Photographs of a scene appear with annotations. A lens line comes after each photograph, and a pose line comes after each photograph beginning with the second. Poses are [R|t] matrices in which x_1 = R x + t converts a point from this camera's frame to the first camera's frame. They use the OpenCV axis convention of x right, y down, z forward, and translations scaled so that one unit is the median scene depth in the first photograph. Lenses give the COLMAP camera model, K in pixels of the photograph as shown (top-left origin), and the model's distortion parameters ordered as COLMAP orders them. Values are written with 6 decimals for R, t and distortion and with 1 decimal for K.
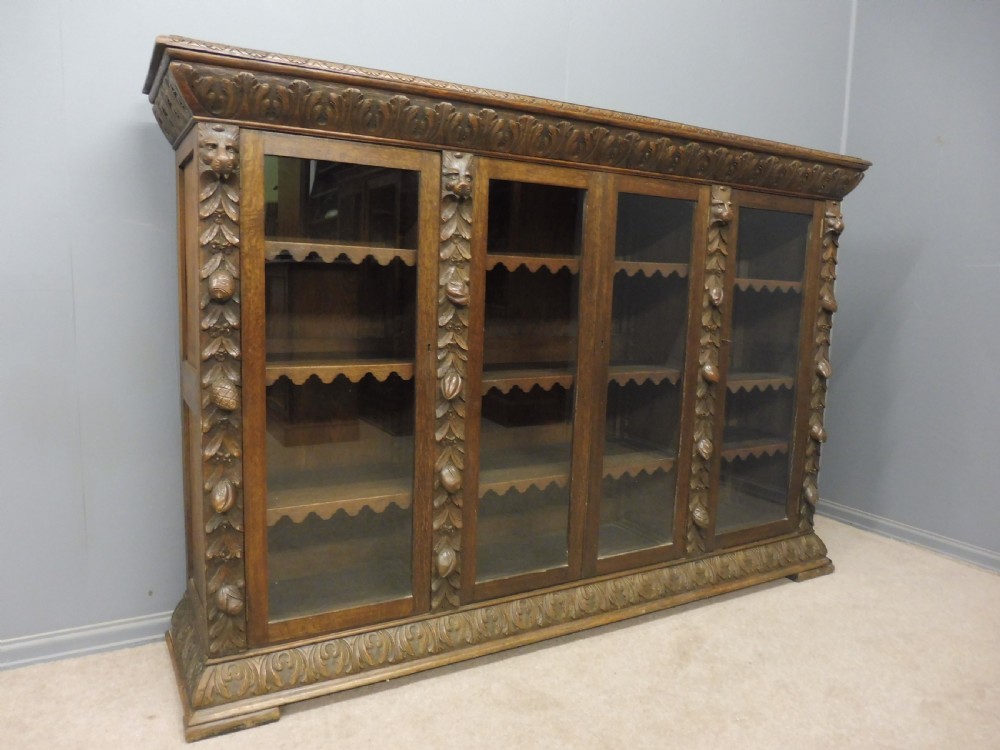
lens RADIAL K [[732.3, 0, 500.0], [0, 732.3, 375.0], [0, 0, 1]] dist [-0.054128, 0.021705]
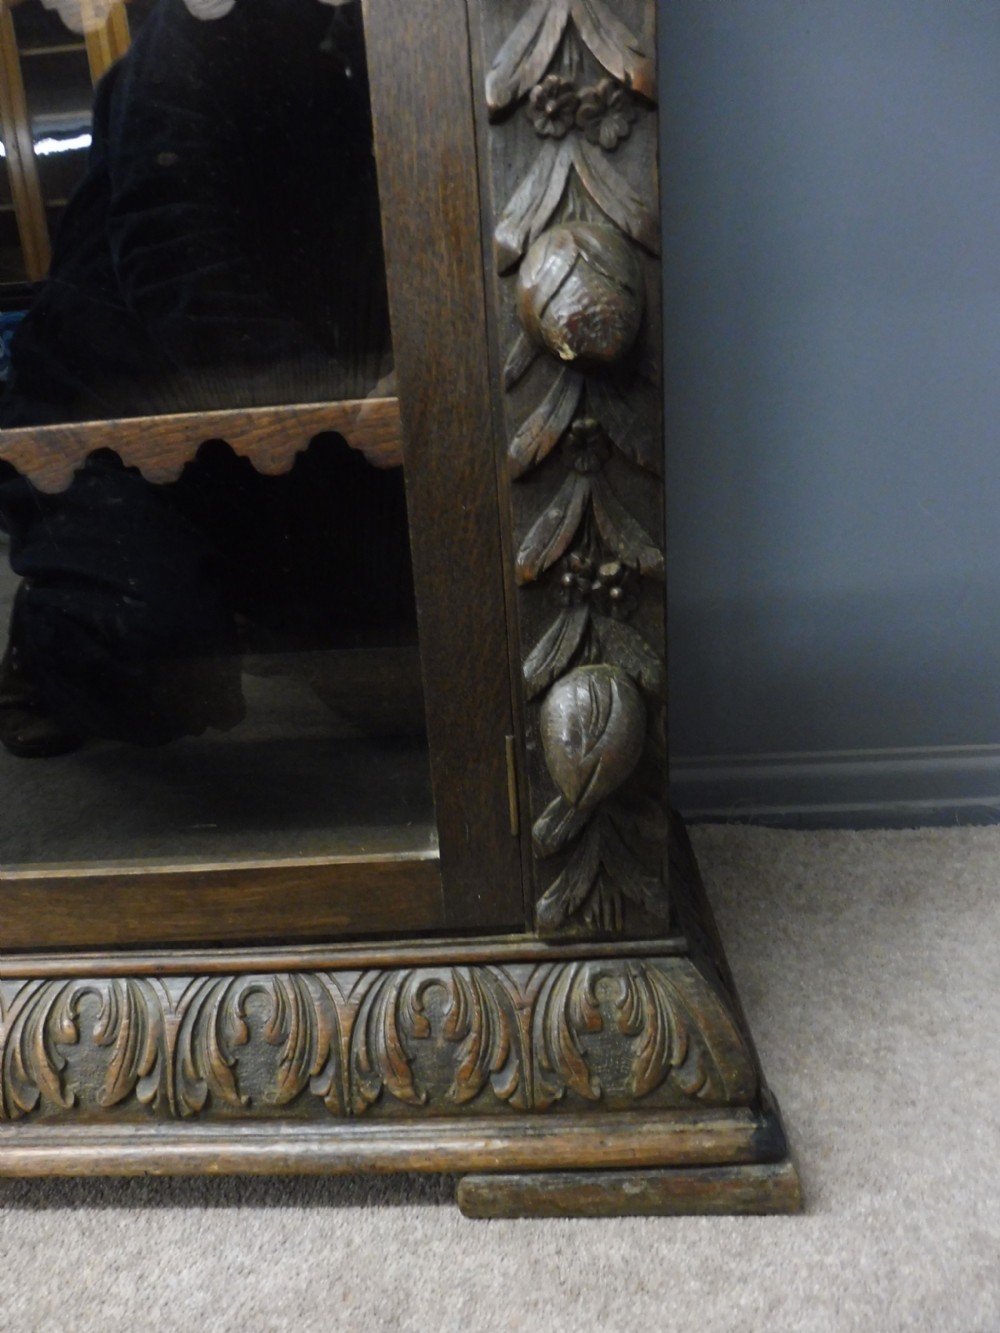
lens RADIAL K [[968.2, 0, 500.0], [0, 968.2, 666.5], [0, 0, 1]] dist [-0.041506, 0.004244]
pose [[0.842437, 0.059290, -0.535523, 0.722291], [0.028470, 0.987640, 0.154132, 0.165134], [0.538042, -0.145092, 0.830337, 1.129950]]
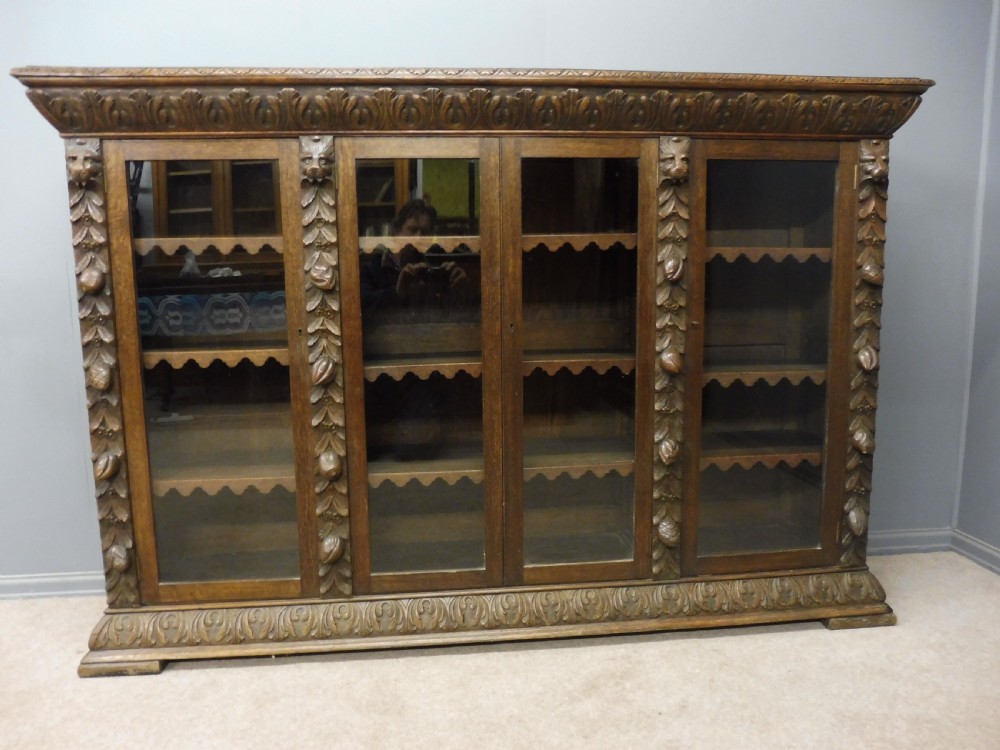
lens RADIAL K [[731.1, 0, 500.0], [0, 731.1, 375.0], [0, 0, 1]] dist [-0.066680, 0.039458]
pose [[0.913842, 0.008571, -0.405980, 0.539812], [-0.008499, 0.999962, 0.001981, 0.015020], [0.405981, 0.001640, 0.913880, 0.188038]]
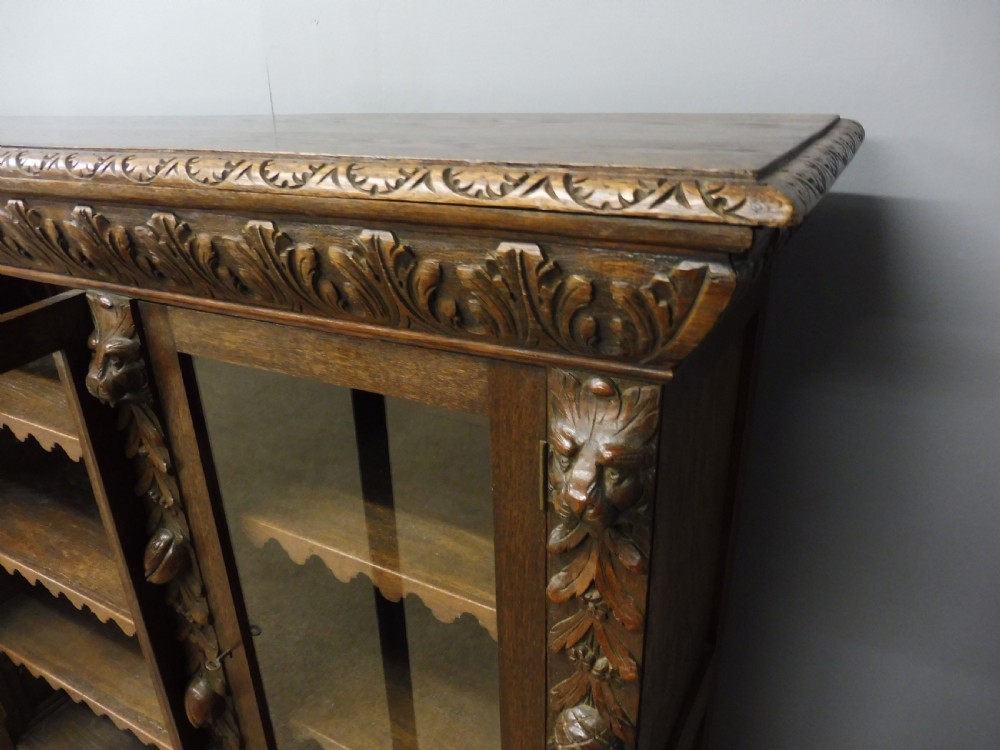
lens RADIAL K [[732.3, 0, 500.0], [0, 732.3, 375.0], [0, 0, 1]] dist [-0.054128, 0.021705]
pose [[0.515439, 0.294130, -0.804867, 0.811436], [-0.068288, 0.950360, 0.303567, -0.399659], [0.854201, -0.101508, 0.509938, 1.146572]]
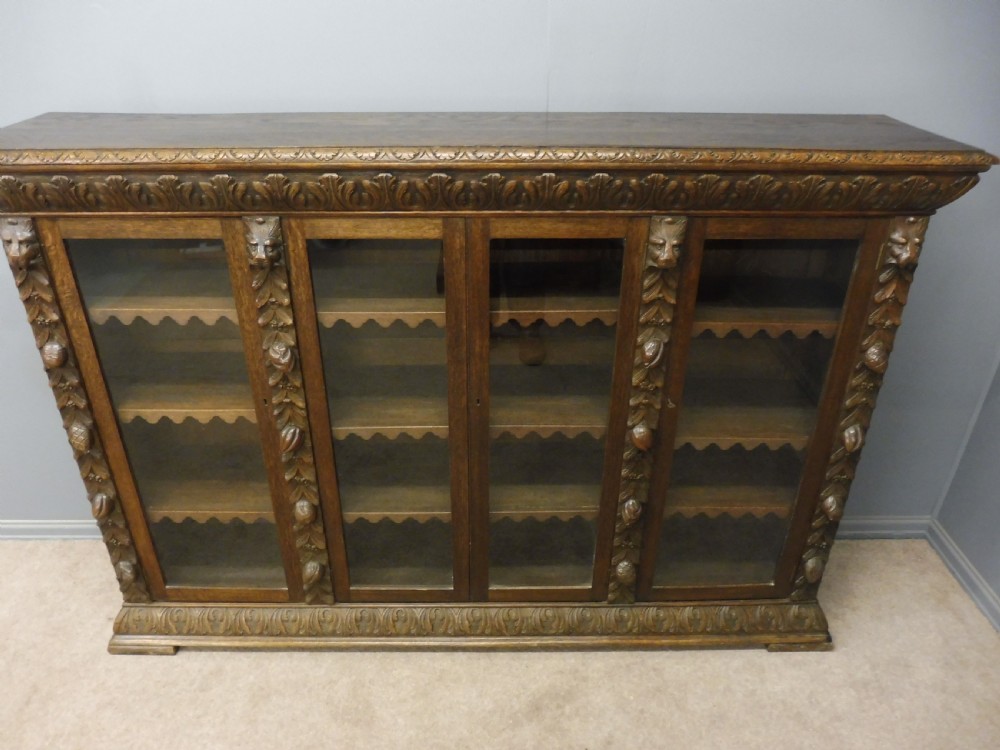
lens RADIAL K [[732.3, 0, 500.0], [0, 732.3, 375.0], [0, 0, 1]] dist [-0.054128, 0.021705]
pose [[0.876507, 0.210753, -0.432803, 0.589199], [-0.040925, 0.928440, 0.369222, -0.438103], [0.479646, -0.305913, 0.822409, 0.326087]]
